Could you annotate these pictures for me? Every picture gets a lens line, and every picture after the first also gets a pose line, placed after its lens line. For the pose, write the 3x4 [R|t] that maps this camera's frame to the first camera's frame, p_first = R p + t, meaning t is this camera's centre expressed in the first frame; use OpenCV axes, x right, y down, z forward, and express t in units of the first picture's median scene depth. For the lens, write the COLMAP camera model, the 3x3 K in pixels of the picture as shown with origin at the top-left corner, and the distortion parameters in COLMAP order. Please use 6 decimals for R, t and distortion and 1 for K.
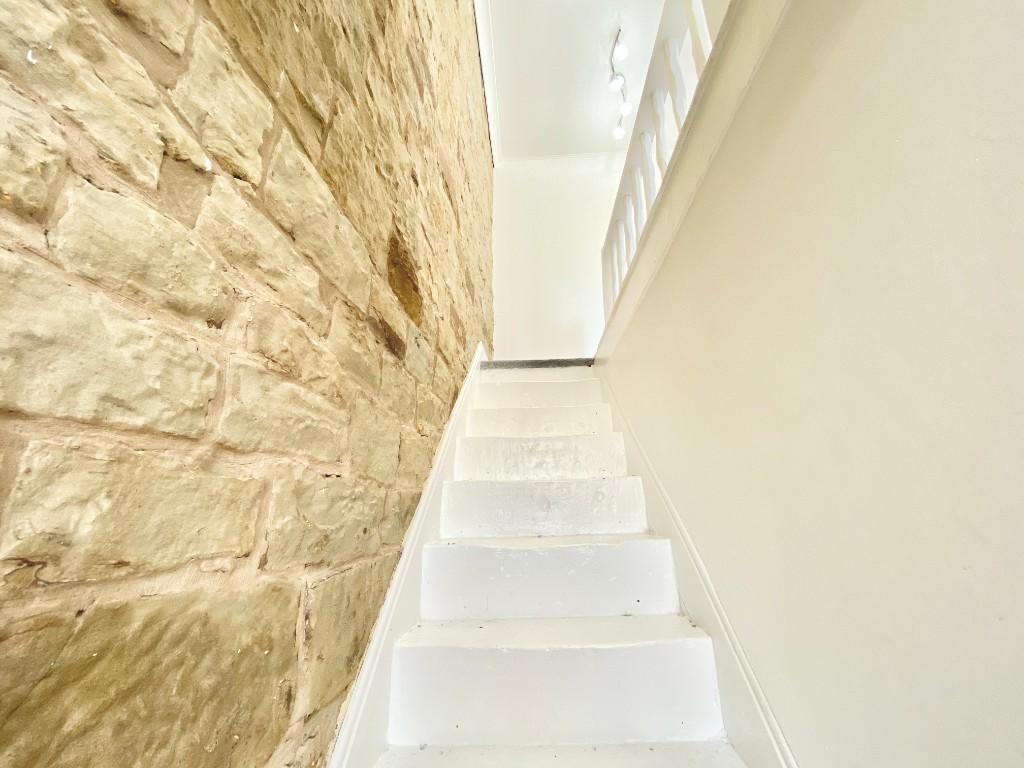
lens RADIAL K [[408.1, 0, 512.0], [0, 408.1, 384.0], [0, 0, 1]] dist [-0.001170, -0.013955]
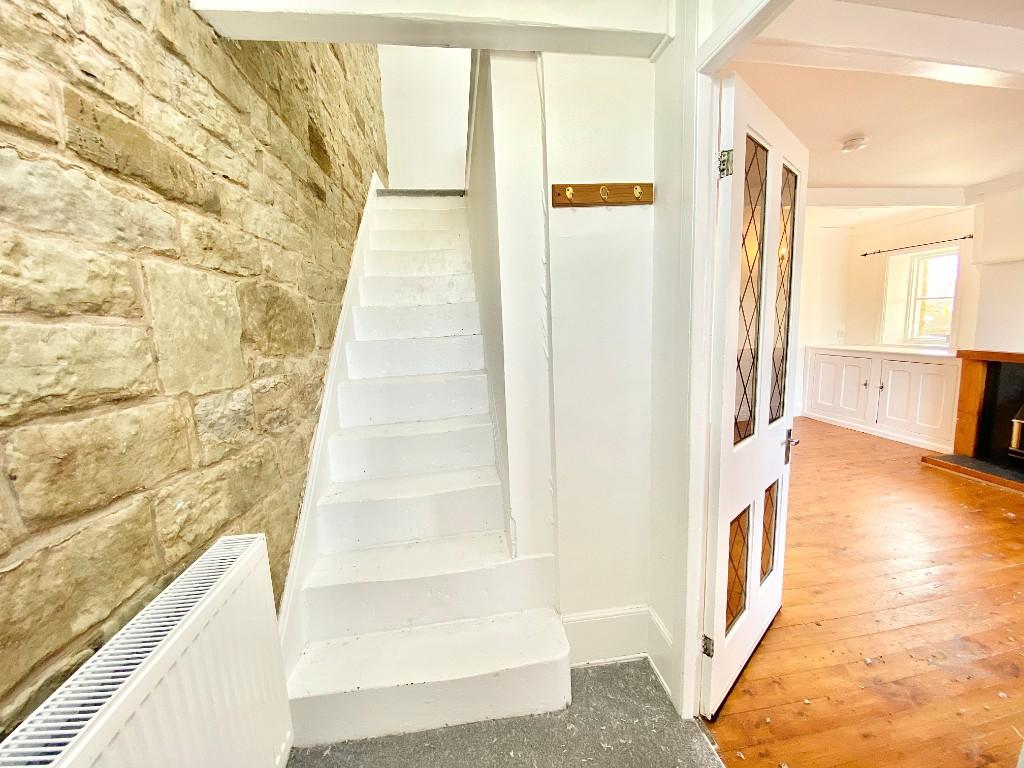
lens RADIAL K [[408.1, 0, 512.0], [0, 408.1, 384.0], [0, 0, 1]] dist [-0.001170, -0.013955]
pose [[0.980911, -0.057675, 0.185709, 0.131478], [-0.025214, 0.909219, 0.415554, -0.083762], [-0.192817, -0.412304, 0.890408, -0.910585]]
